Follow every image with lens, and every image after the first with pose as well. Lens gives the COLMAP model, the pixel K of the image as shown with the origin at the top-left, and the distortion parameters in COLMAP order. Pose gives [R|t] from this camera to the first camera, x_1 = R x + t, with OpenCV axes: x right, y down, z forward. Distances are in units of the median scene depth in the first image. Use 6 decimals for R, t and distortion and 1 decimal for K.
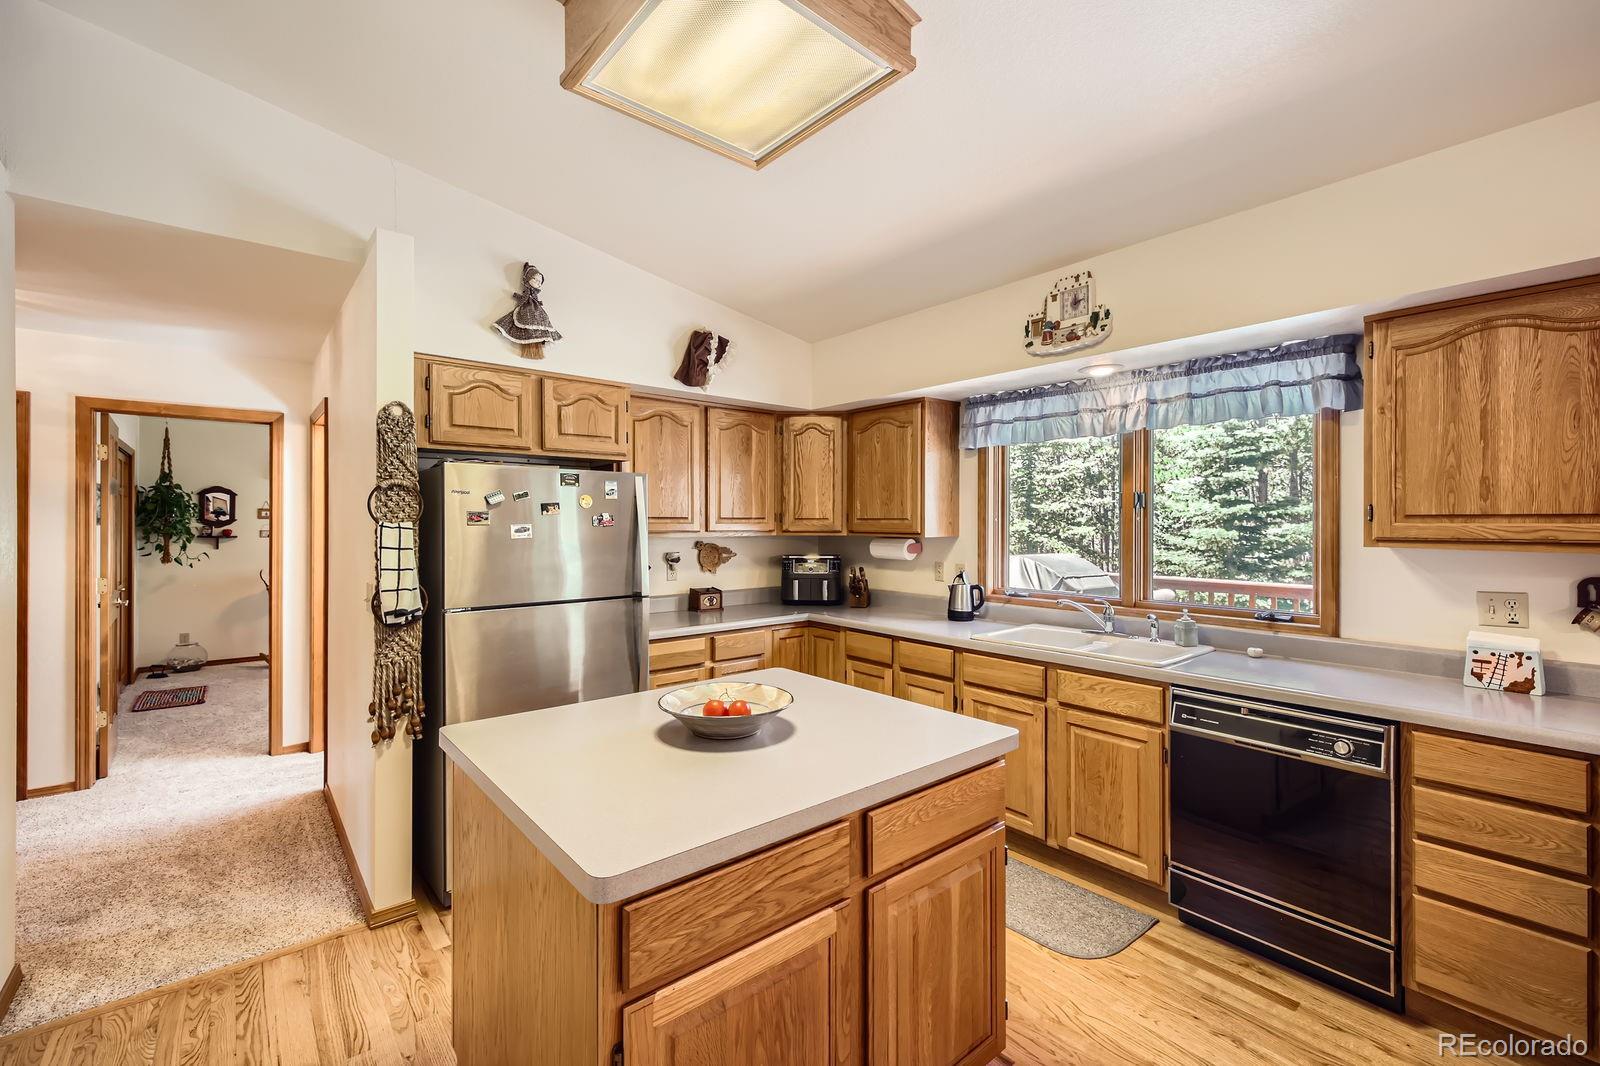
lens RADIAL K [[681.8, 0, 802.9], [0, 681.8, 524.0], [0, 0, 1]] dist [0.009926, -0.000149]
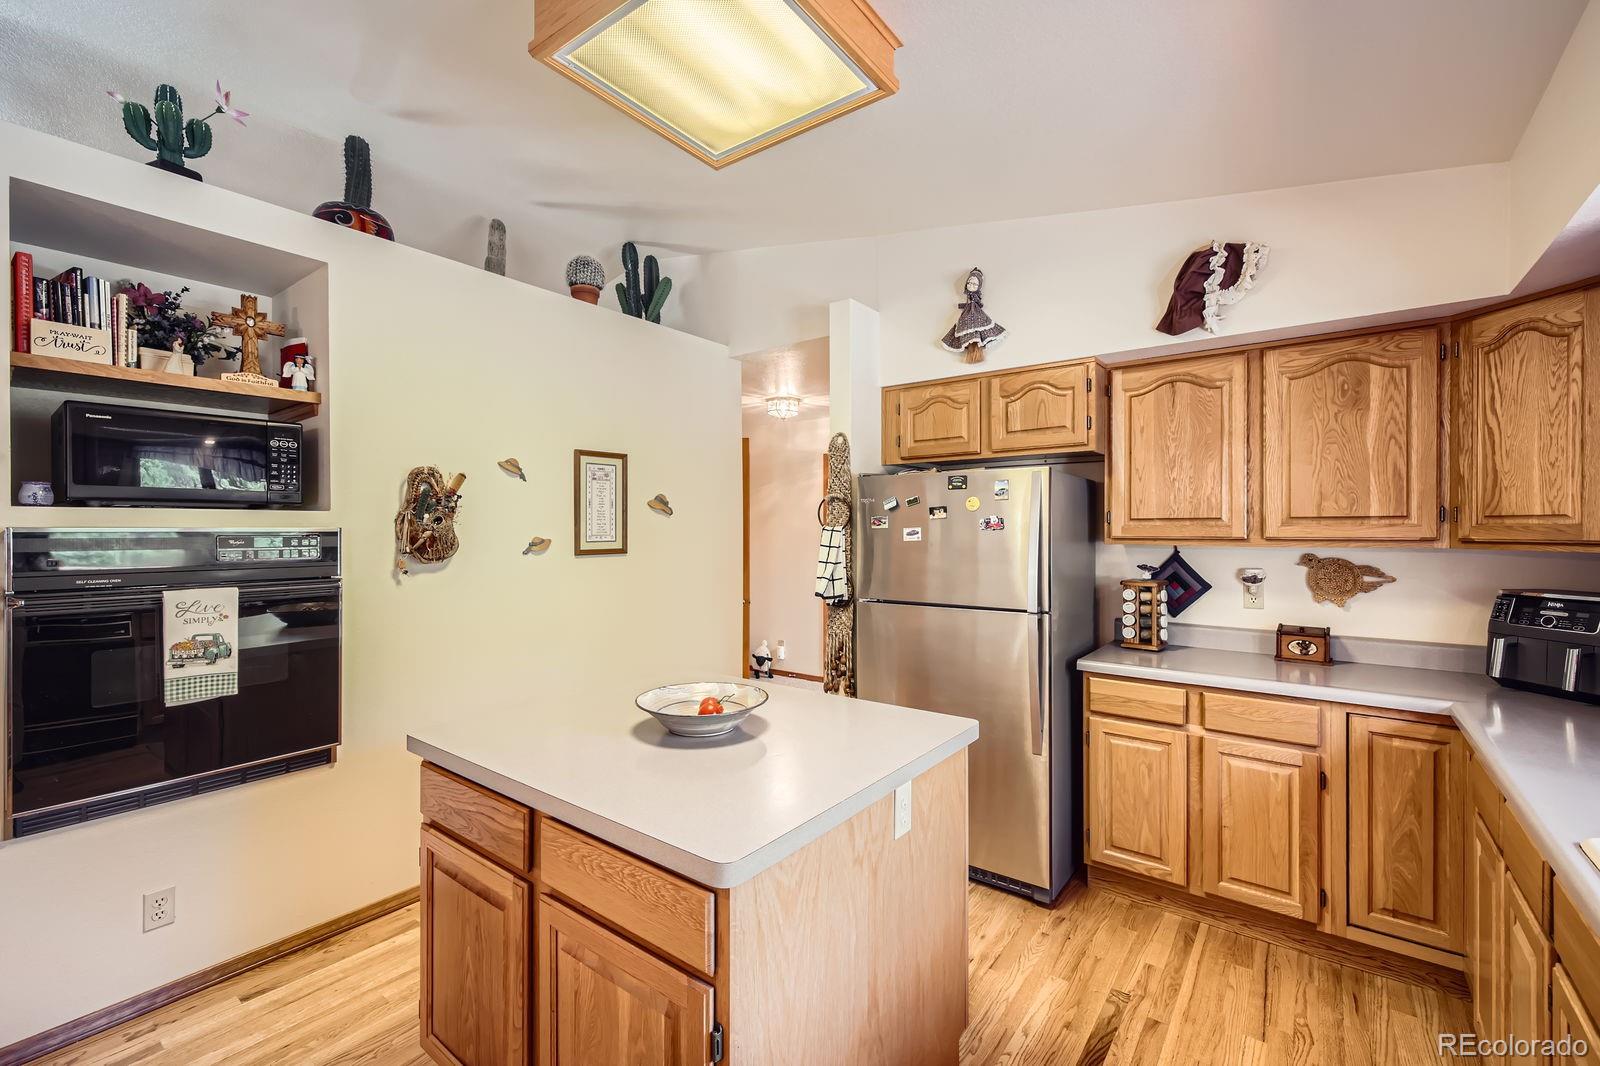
lens RADIAL K [[675.4, 0, 795.7], [0, 675.4, 539.4], [0, 0, 1]] dist [0.001774, -0.000236]
pose [[0.208082, 0.013816, -0.978014, 0.450496], [-0.000673, 0.999902, 0.013982, 0.003066], [0.978111, -0.002252, 0.208071, 0.463565]]
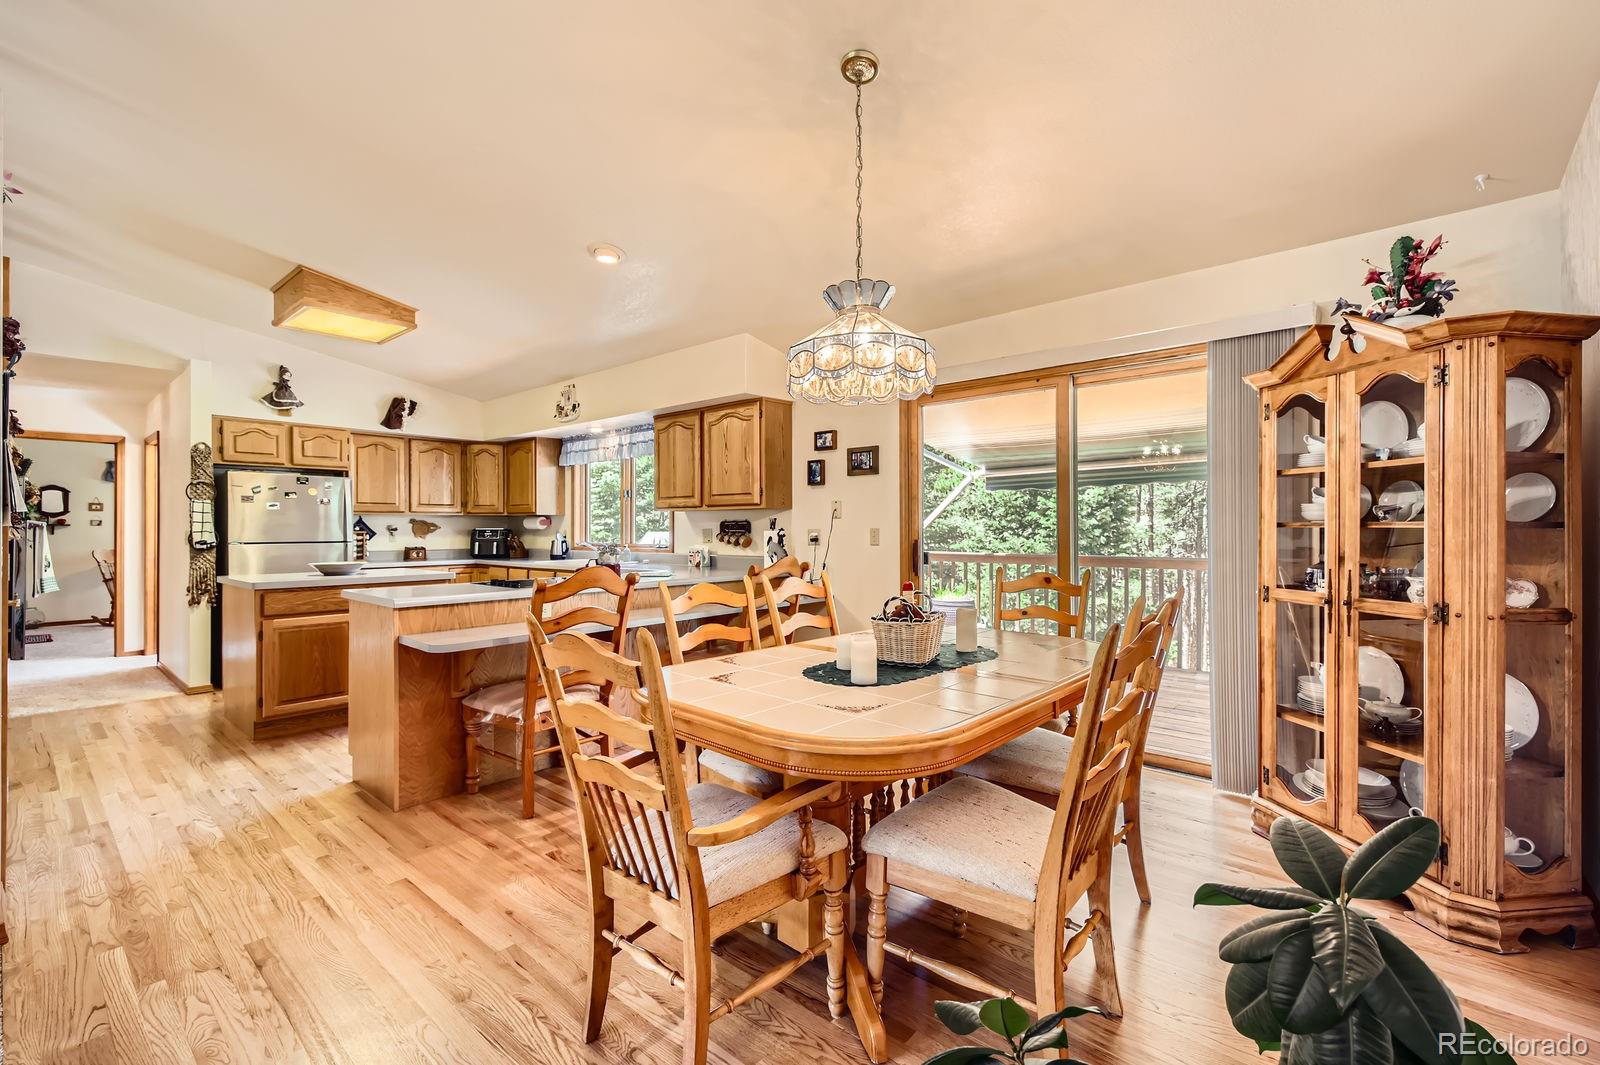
lens RADIAL K [[687.3, 0, 804.6], [0, 687.3, 527.3], [0, 0, 1]] dist [0.001935, 0.000421]
pose [[0.986644, -0.002414, 0.162875, 0.613619], [0.003188, 0.999985, -0.004492, 0.067271], [-0.162862, 0.004951, 0.986637, -0.957340]]
